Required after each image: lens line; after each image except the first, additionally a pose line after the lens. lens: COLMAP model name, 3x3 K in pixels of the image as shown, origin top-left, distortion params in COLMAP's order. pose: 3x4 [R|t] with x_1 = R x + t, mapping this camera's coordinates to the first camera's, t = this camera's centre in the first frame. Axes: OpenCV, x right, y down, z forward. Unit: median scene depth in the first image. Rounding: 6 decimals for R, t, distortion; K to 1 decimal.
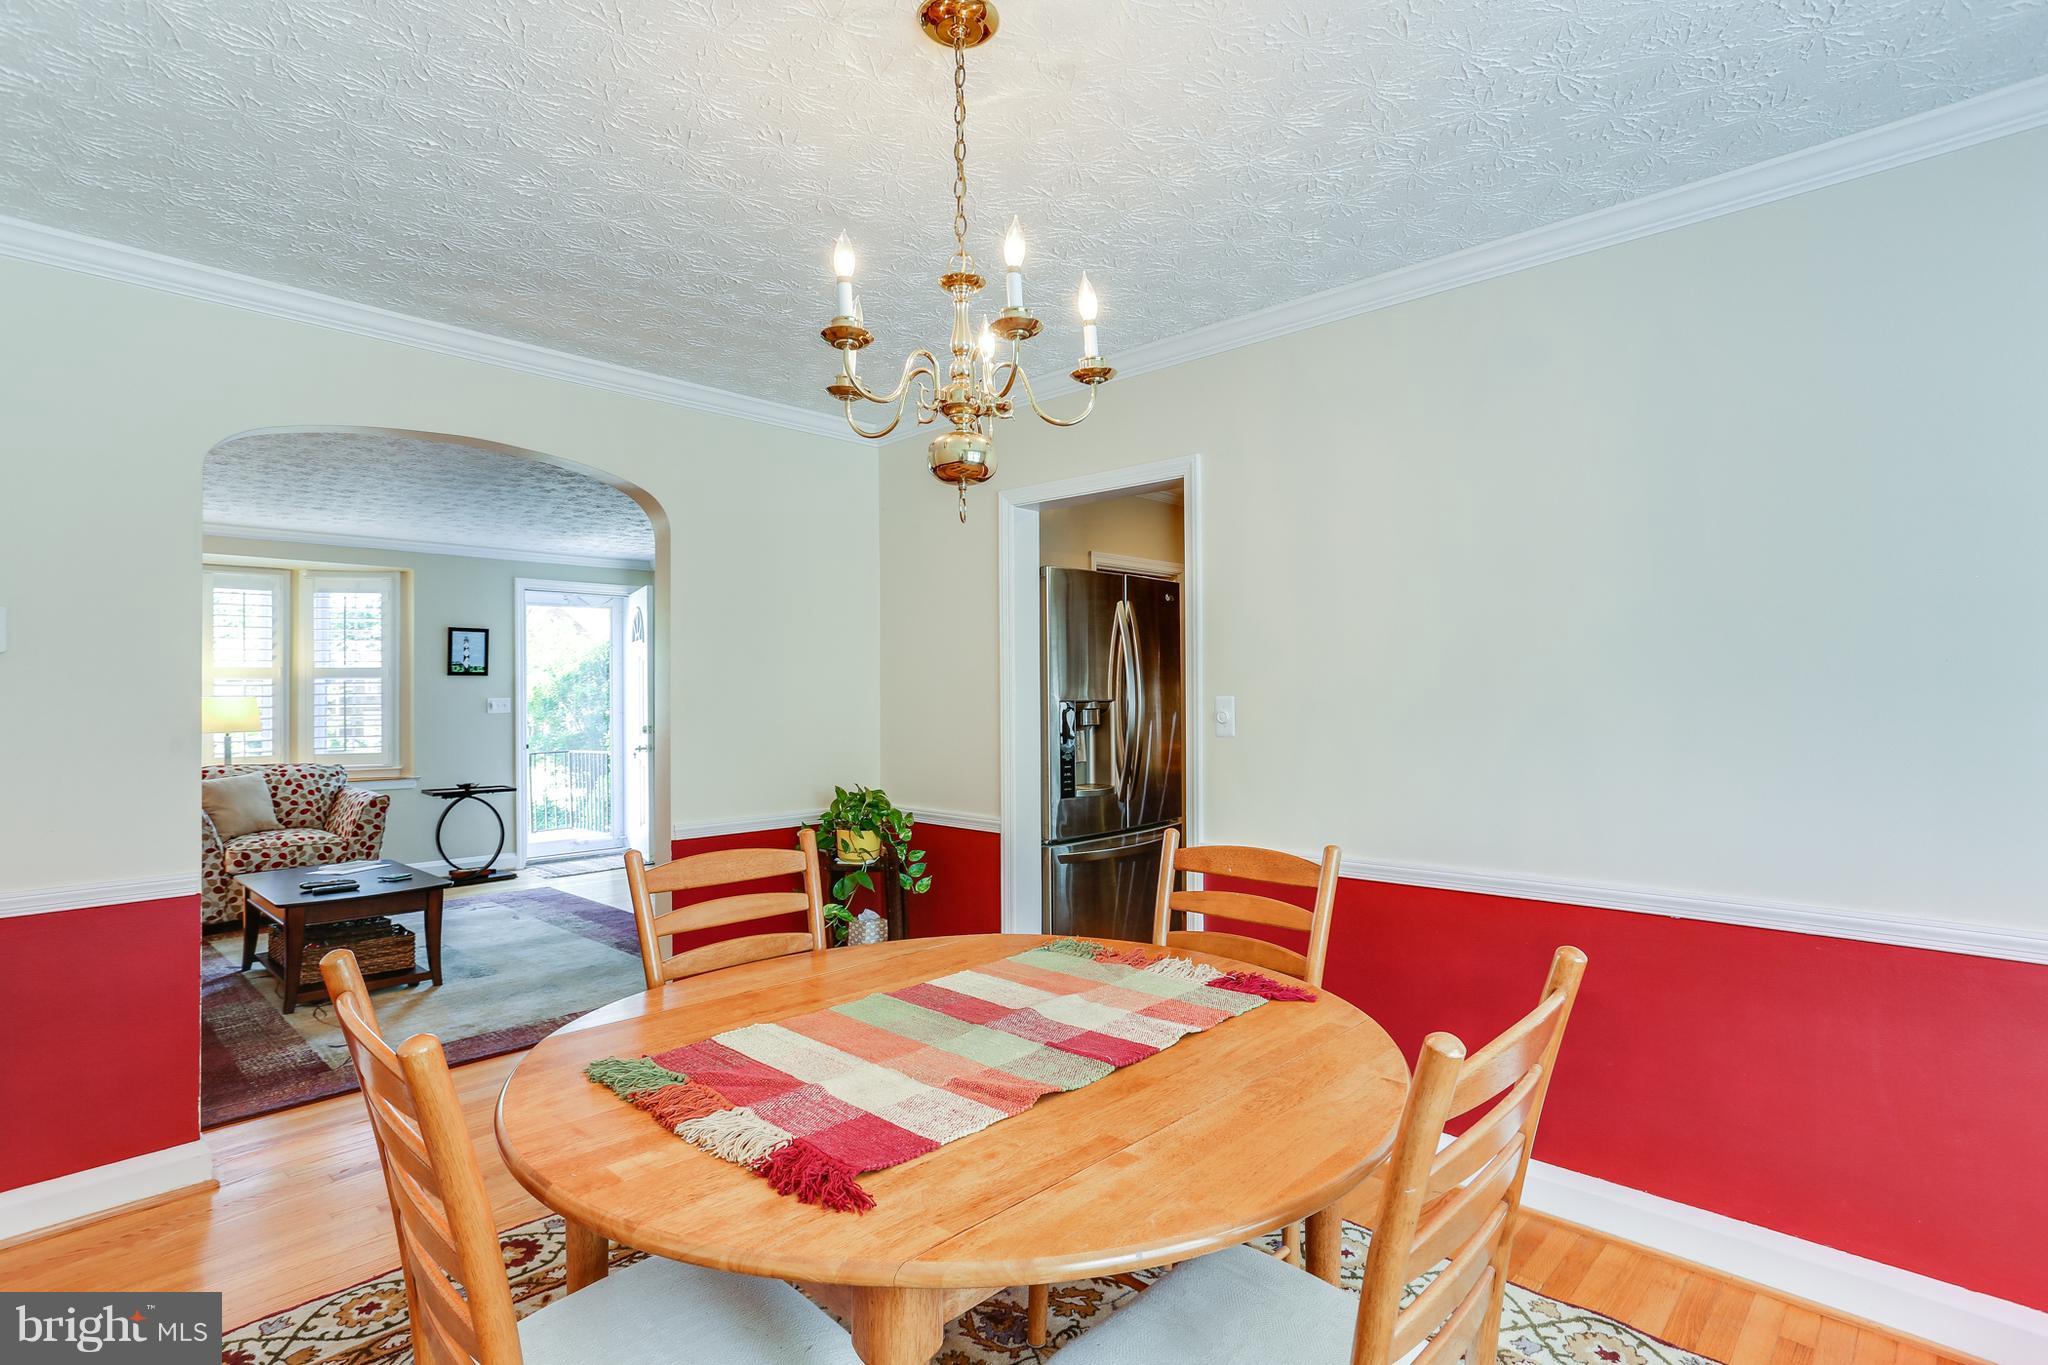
lens RADIAL K [[1014.2, 0, 1002.3], [0, 1014.2, 680.7], [0, 0, 1]] dist [-0.002384, 0.000921]
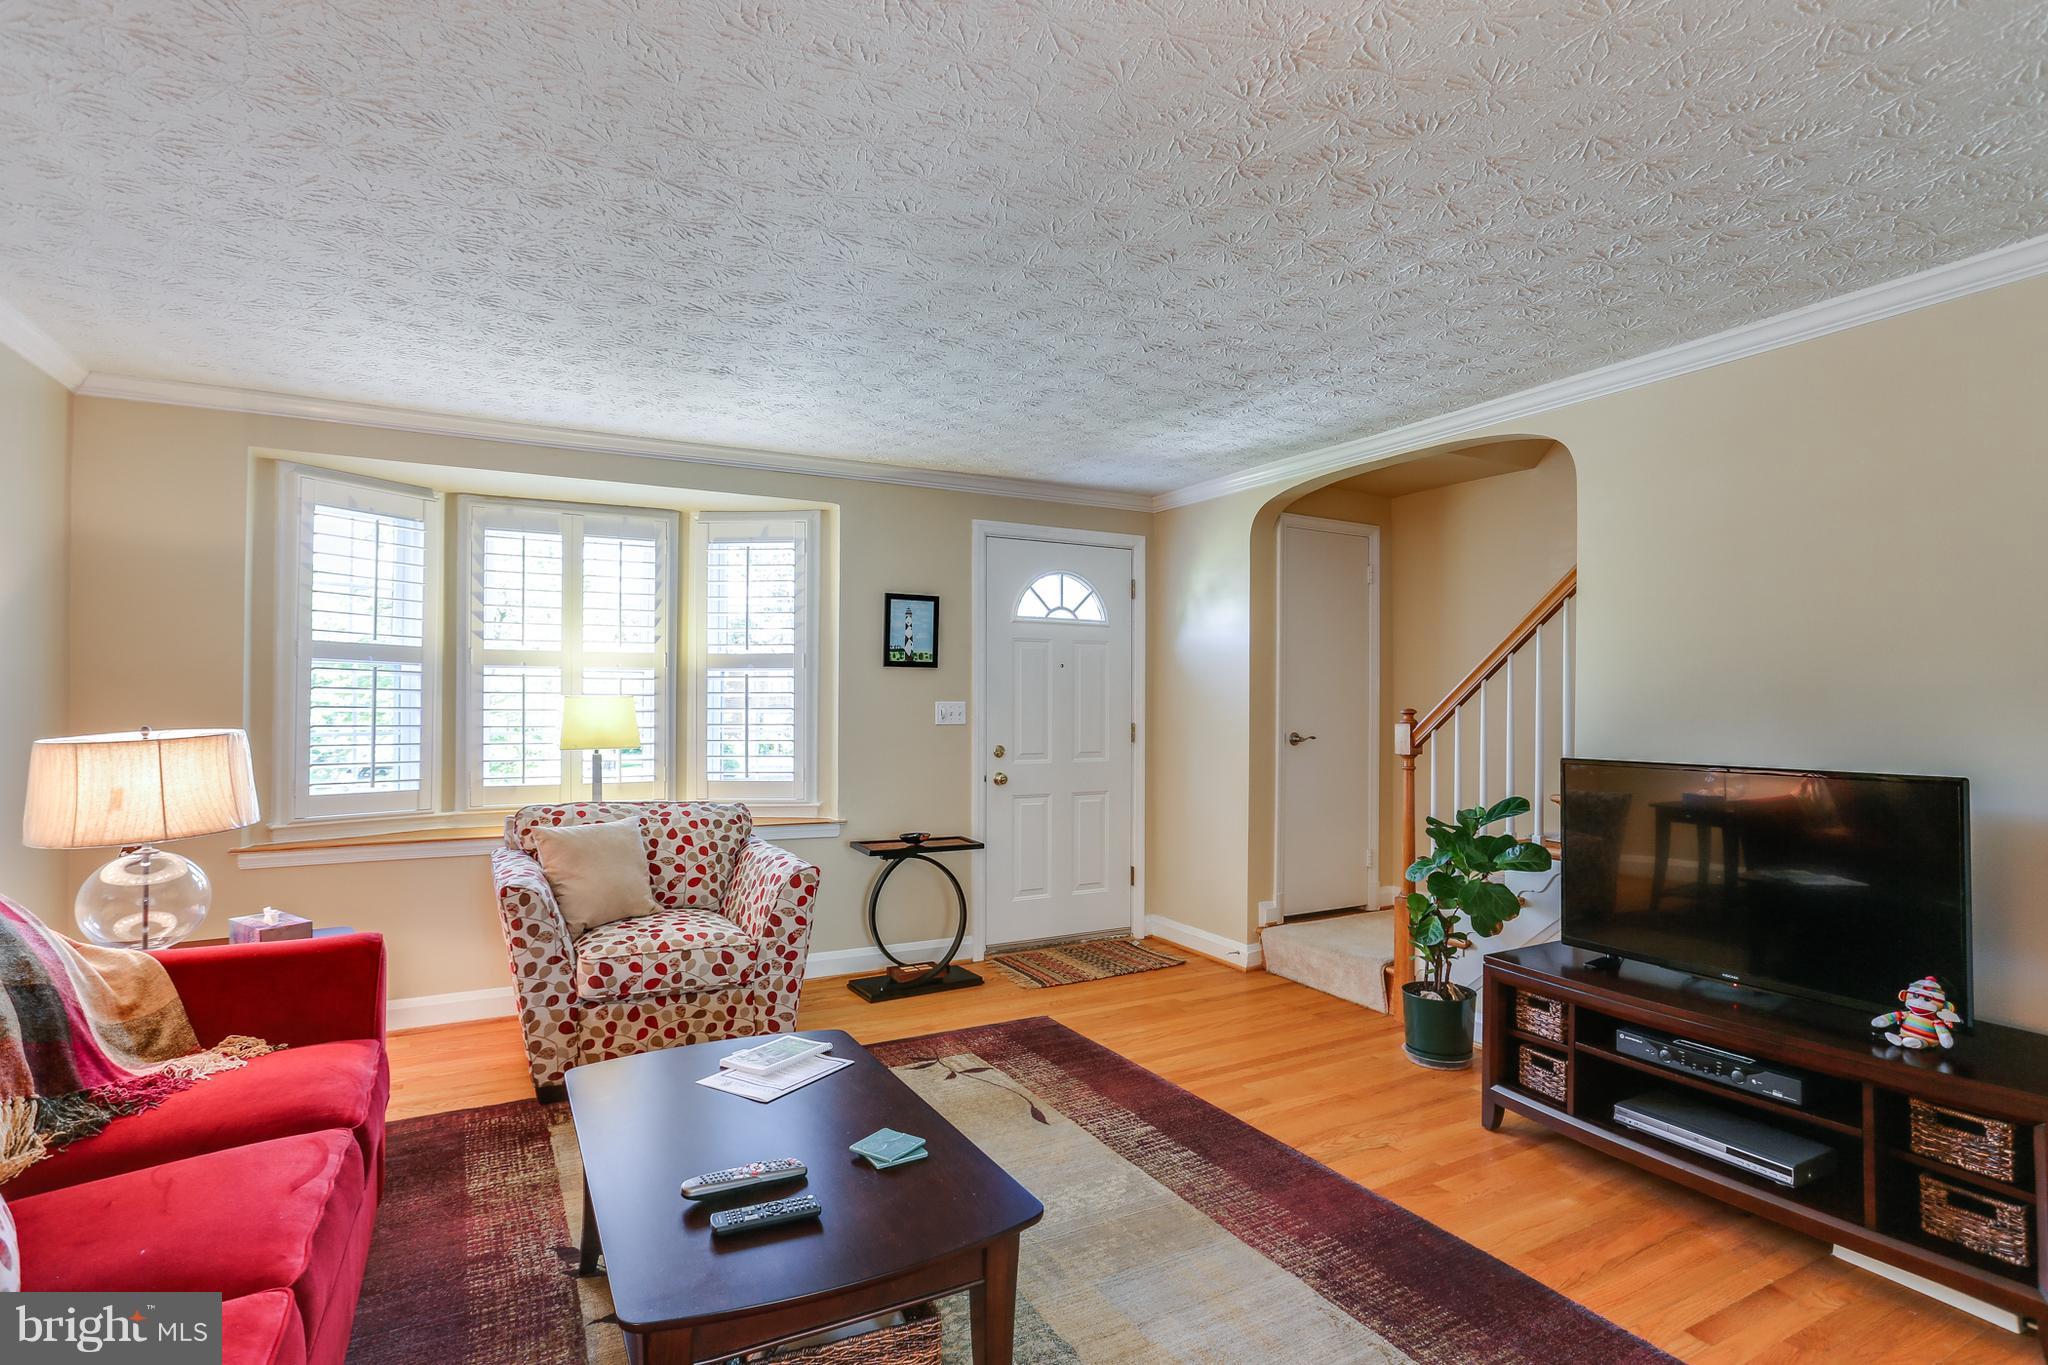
lens RADIAL K [[997.9, 0, 1050.8], [0, 997.9, 682.2], [0, 0, 1]] dist [-0.056227, 0.041324]
pose [[0.966372, 0.007512, -0.257037, -0.326818], [-0.007417, 0.999972, 0.001340, 0.003908], [0.257040, 0.000611, 0.966401, 0.476280]]
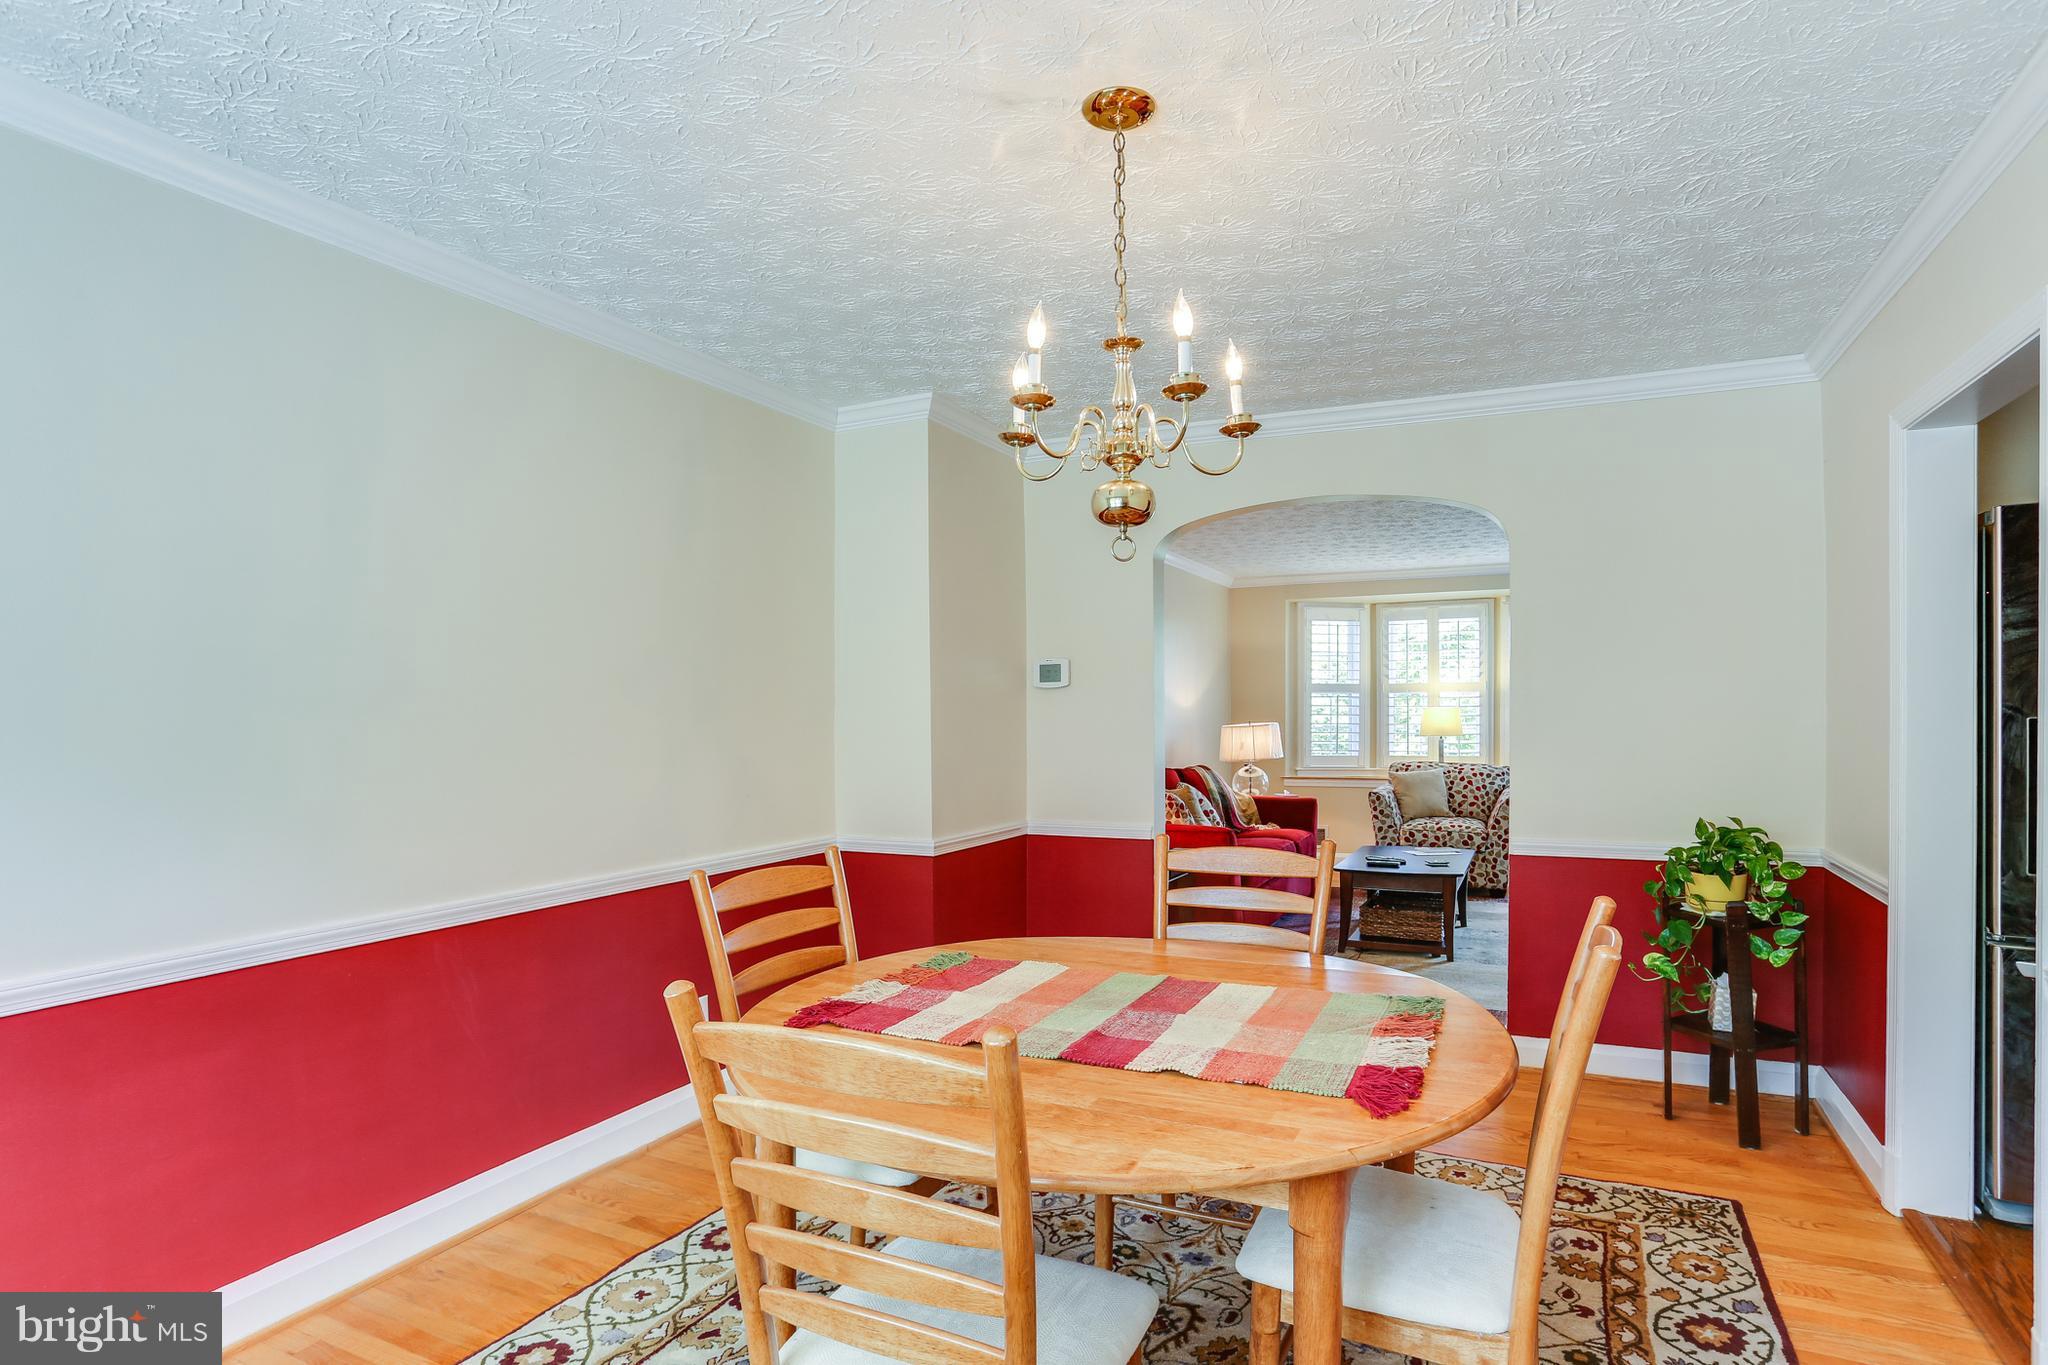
lens RADIAL K [[1022.5, 0, 1062.3], [0, 1022.5, 719.5], [0, 0, 1]] dist [-0.001808, 0.000018]
pose [[0.335235, 0.006352, -0.942113, 0.279149], [0.024817, 0.999571, 0.015571, -0.000238], [0.941808, -0.028601, 0.334933, 0.155247]]
